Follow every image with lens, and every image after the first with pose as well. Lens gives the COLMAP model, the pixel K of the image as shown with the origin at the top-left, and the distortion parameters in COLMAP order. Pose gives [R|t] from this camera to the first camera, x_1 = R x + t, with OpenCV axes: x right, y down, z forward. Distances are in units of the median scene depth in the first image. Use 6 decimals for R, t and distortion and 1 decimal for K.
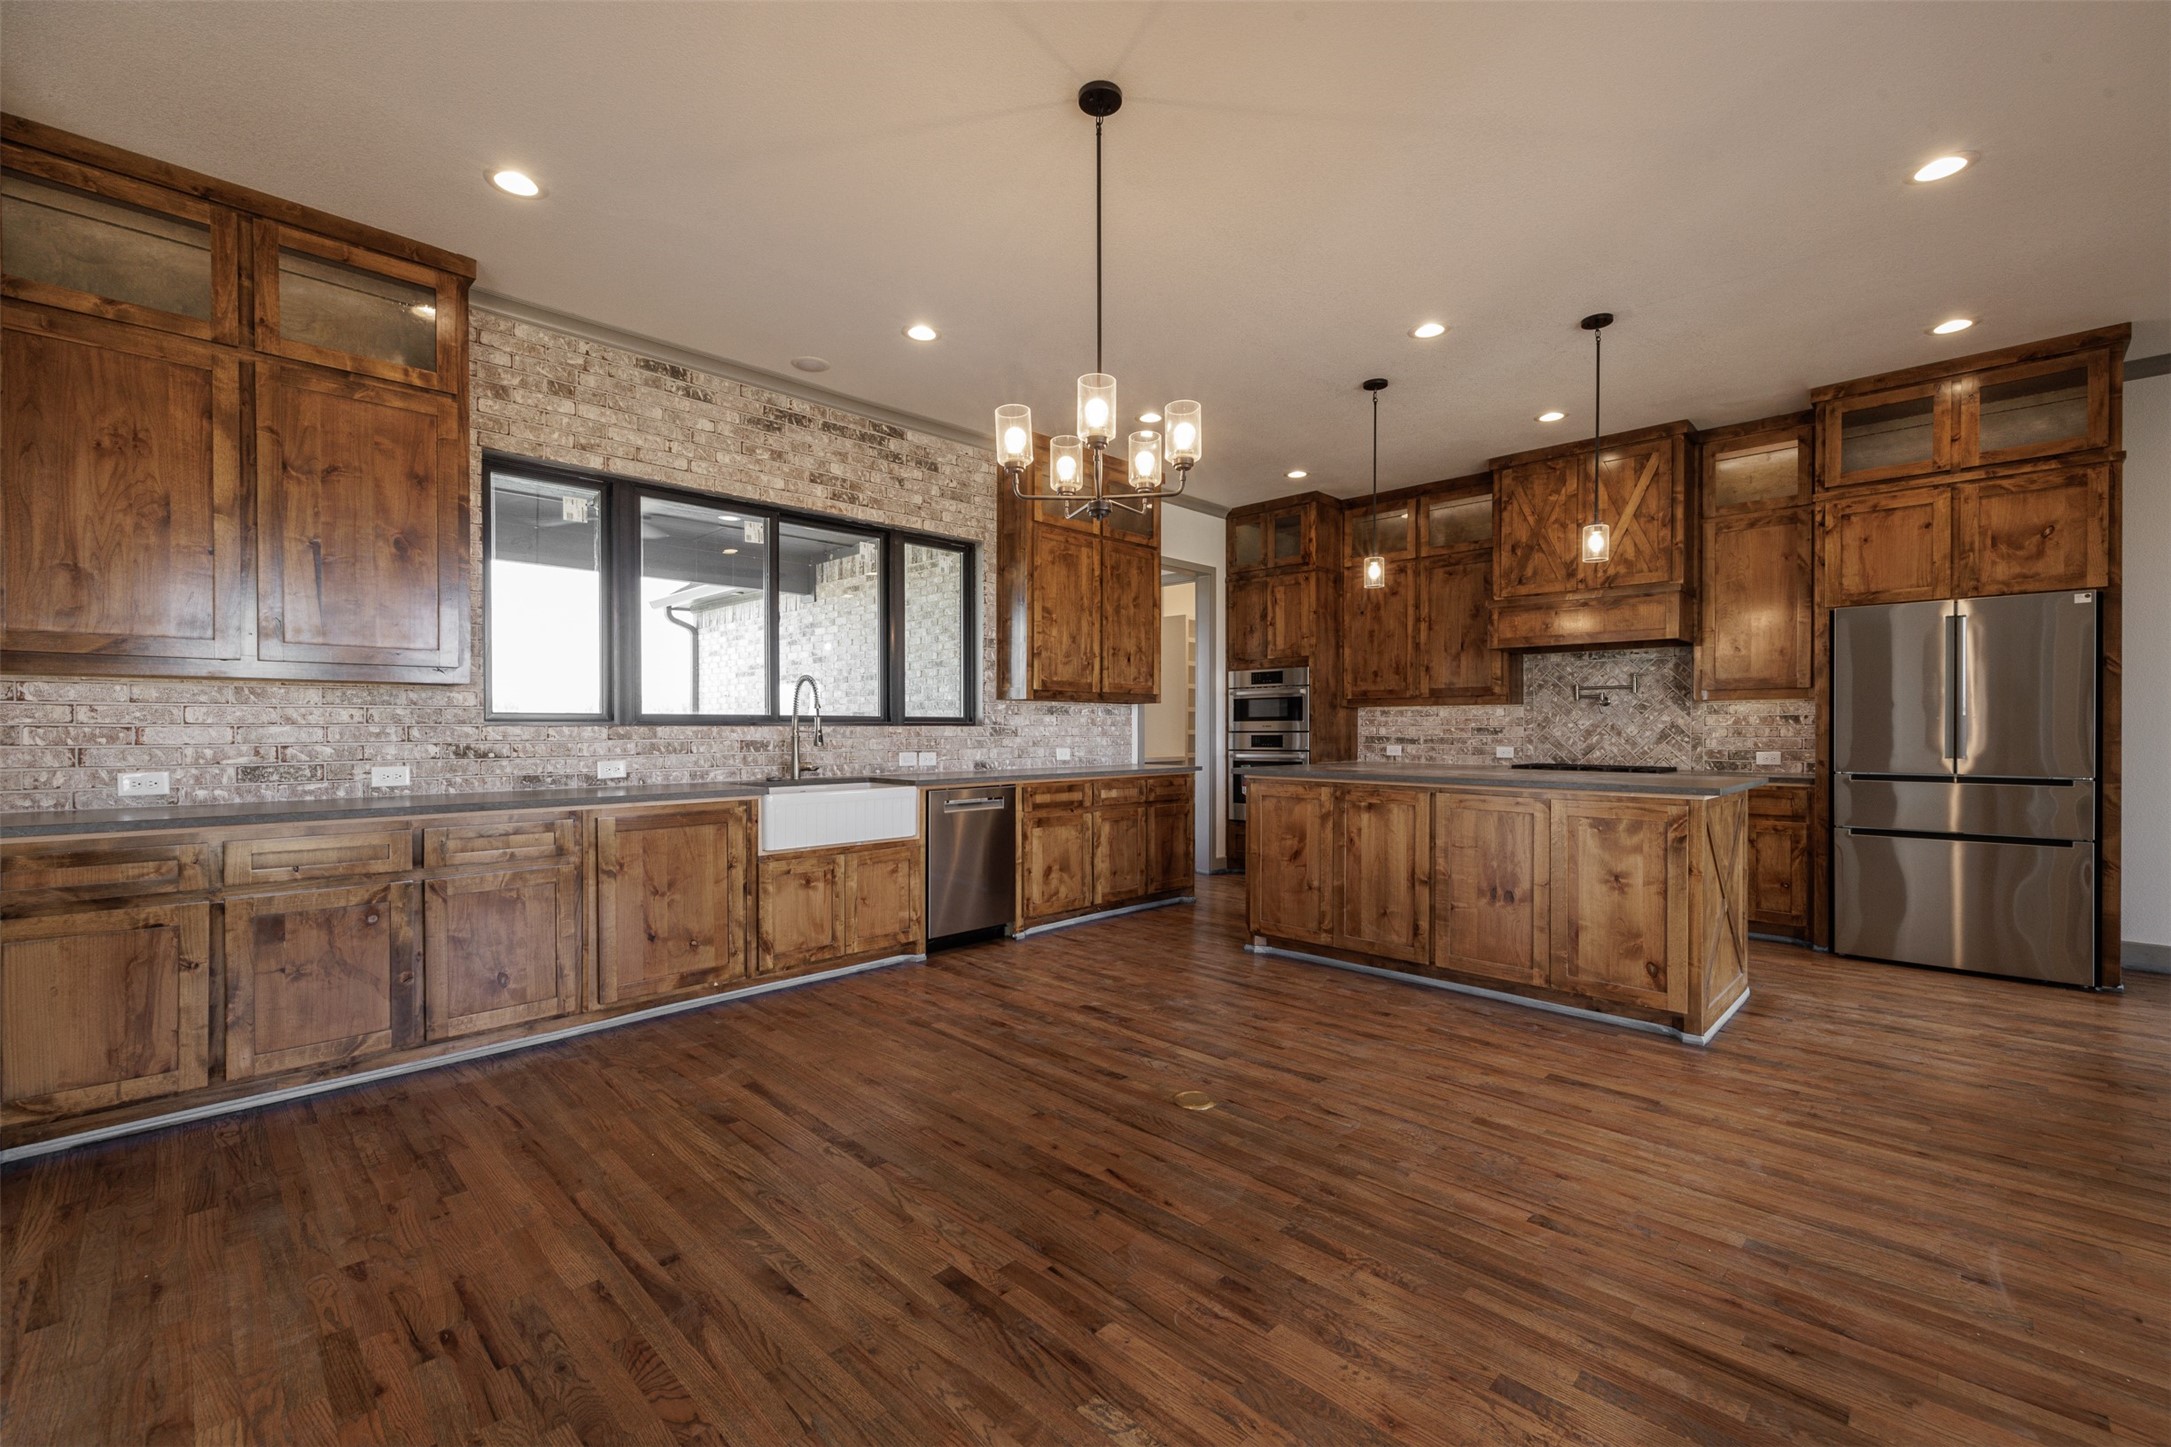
lens RADIAL K [[904.6, 0, 1081.3], [0, 904.6, 726.9], [0, 0, 1]] dist [-0.001081, 0.006559]
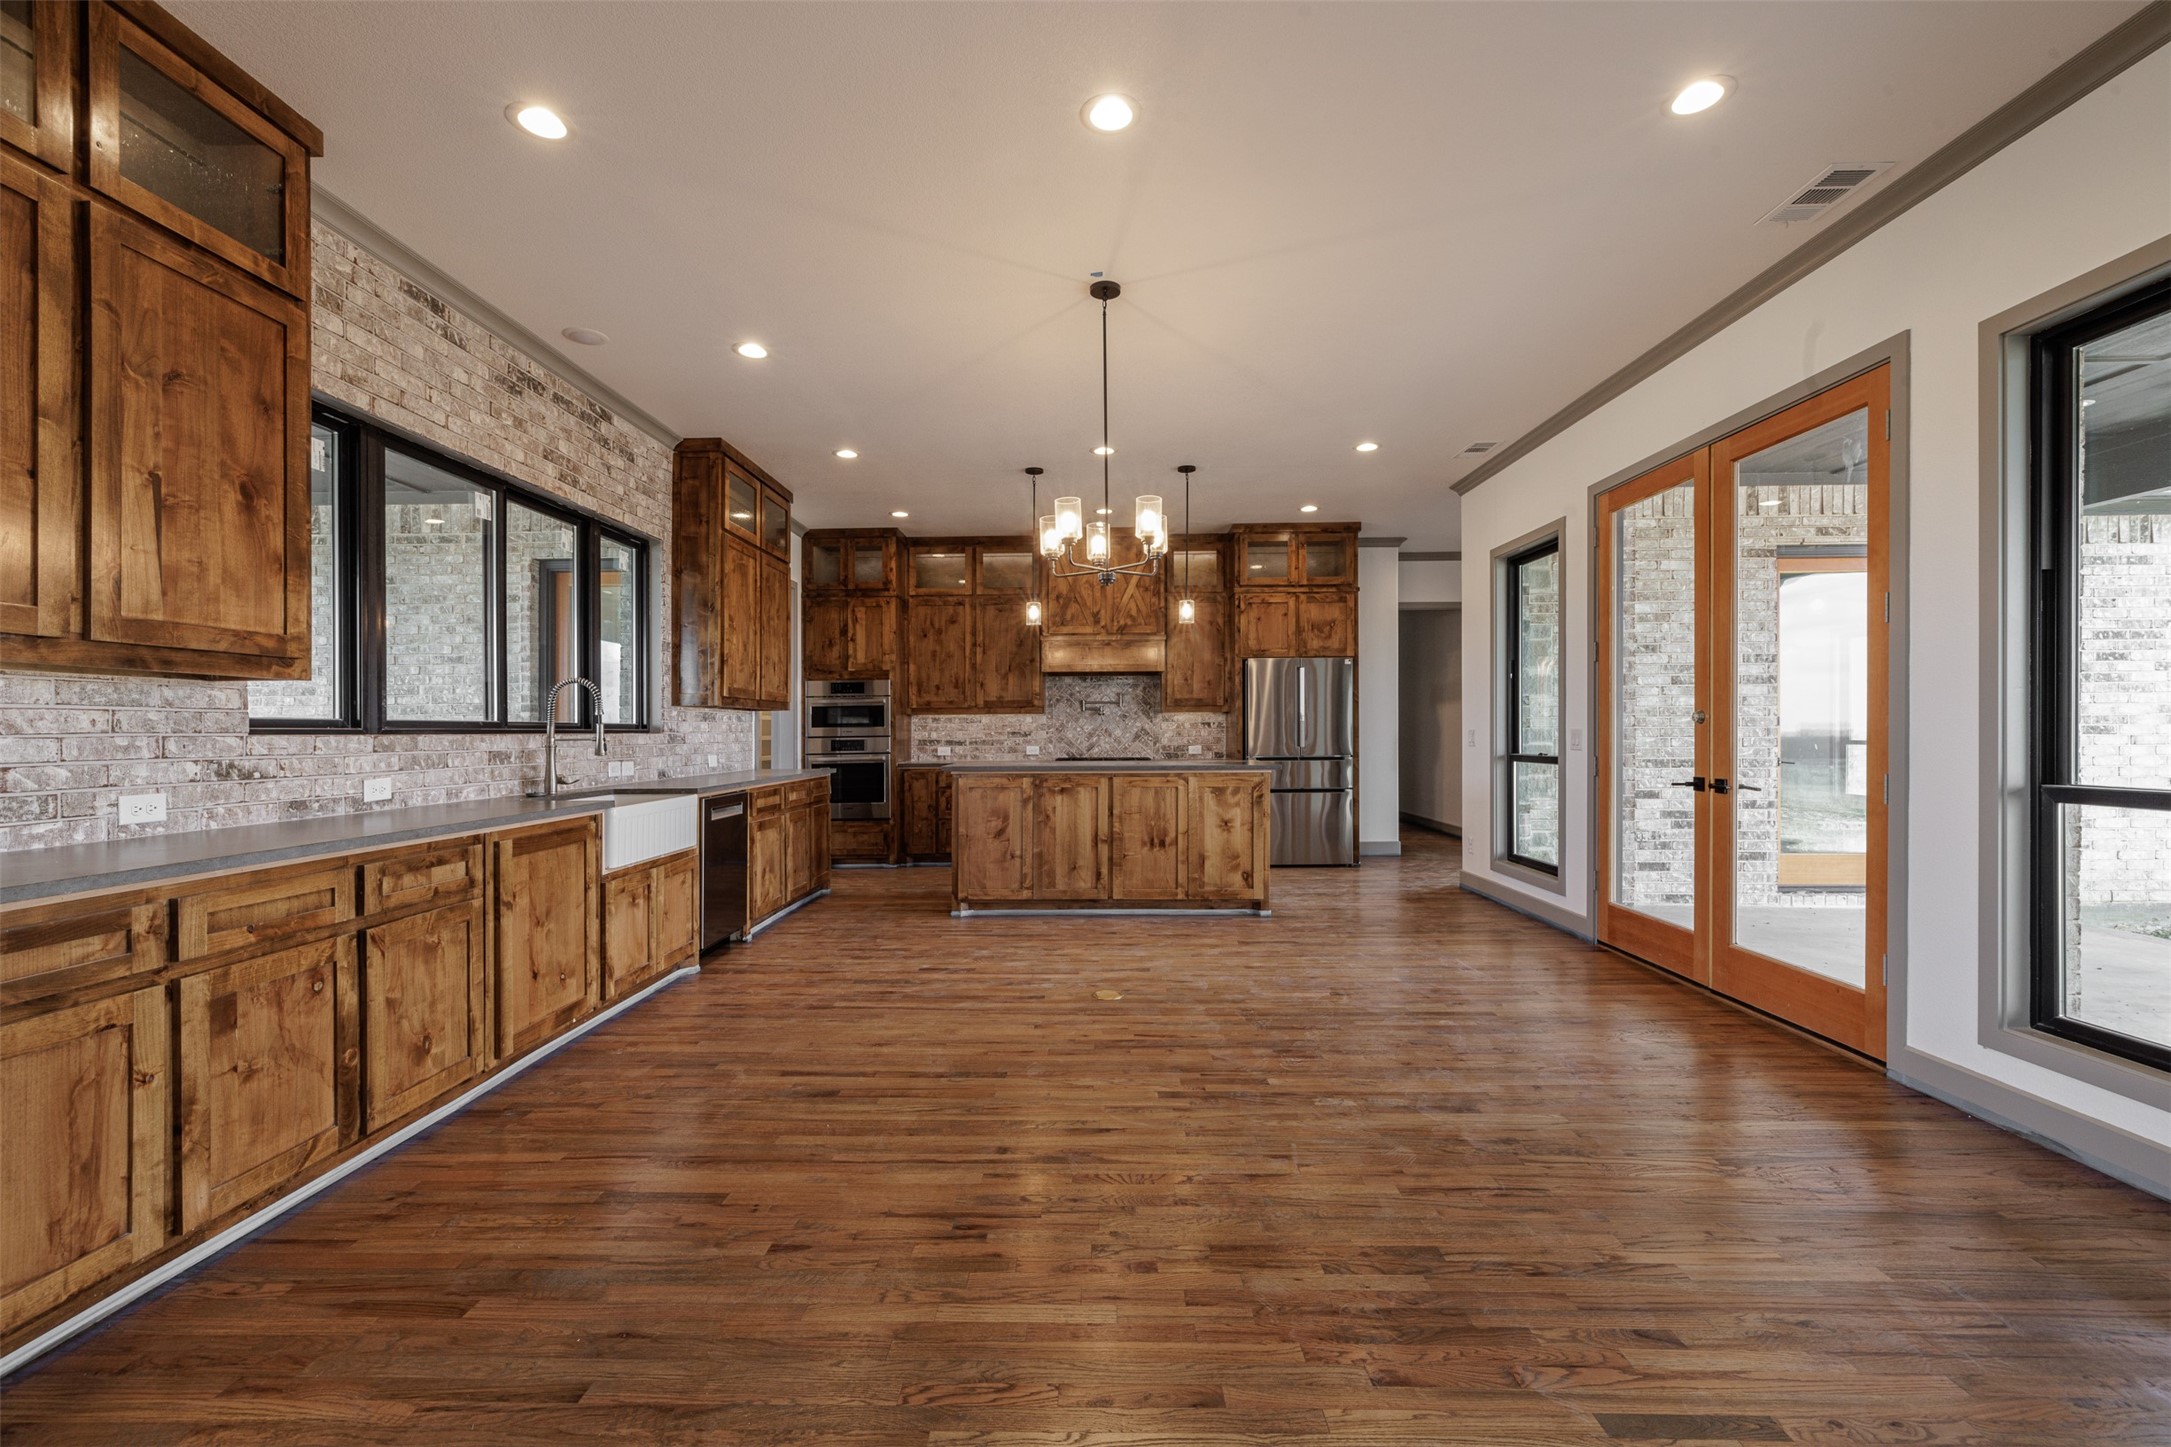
lens RADIAL K [[904.6, 0, 1081.3], [0, 904.6, 726.9], [0, 0, 1]] dist [-0.001081, 0.006559]
pose [[0.730368, -0.002549, 0.683049, -0.639107], [0.007464, 0.999963, -0.004249, 0.000011], [-0.683013, 0.008202, 0.730360, -0.004249]]
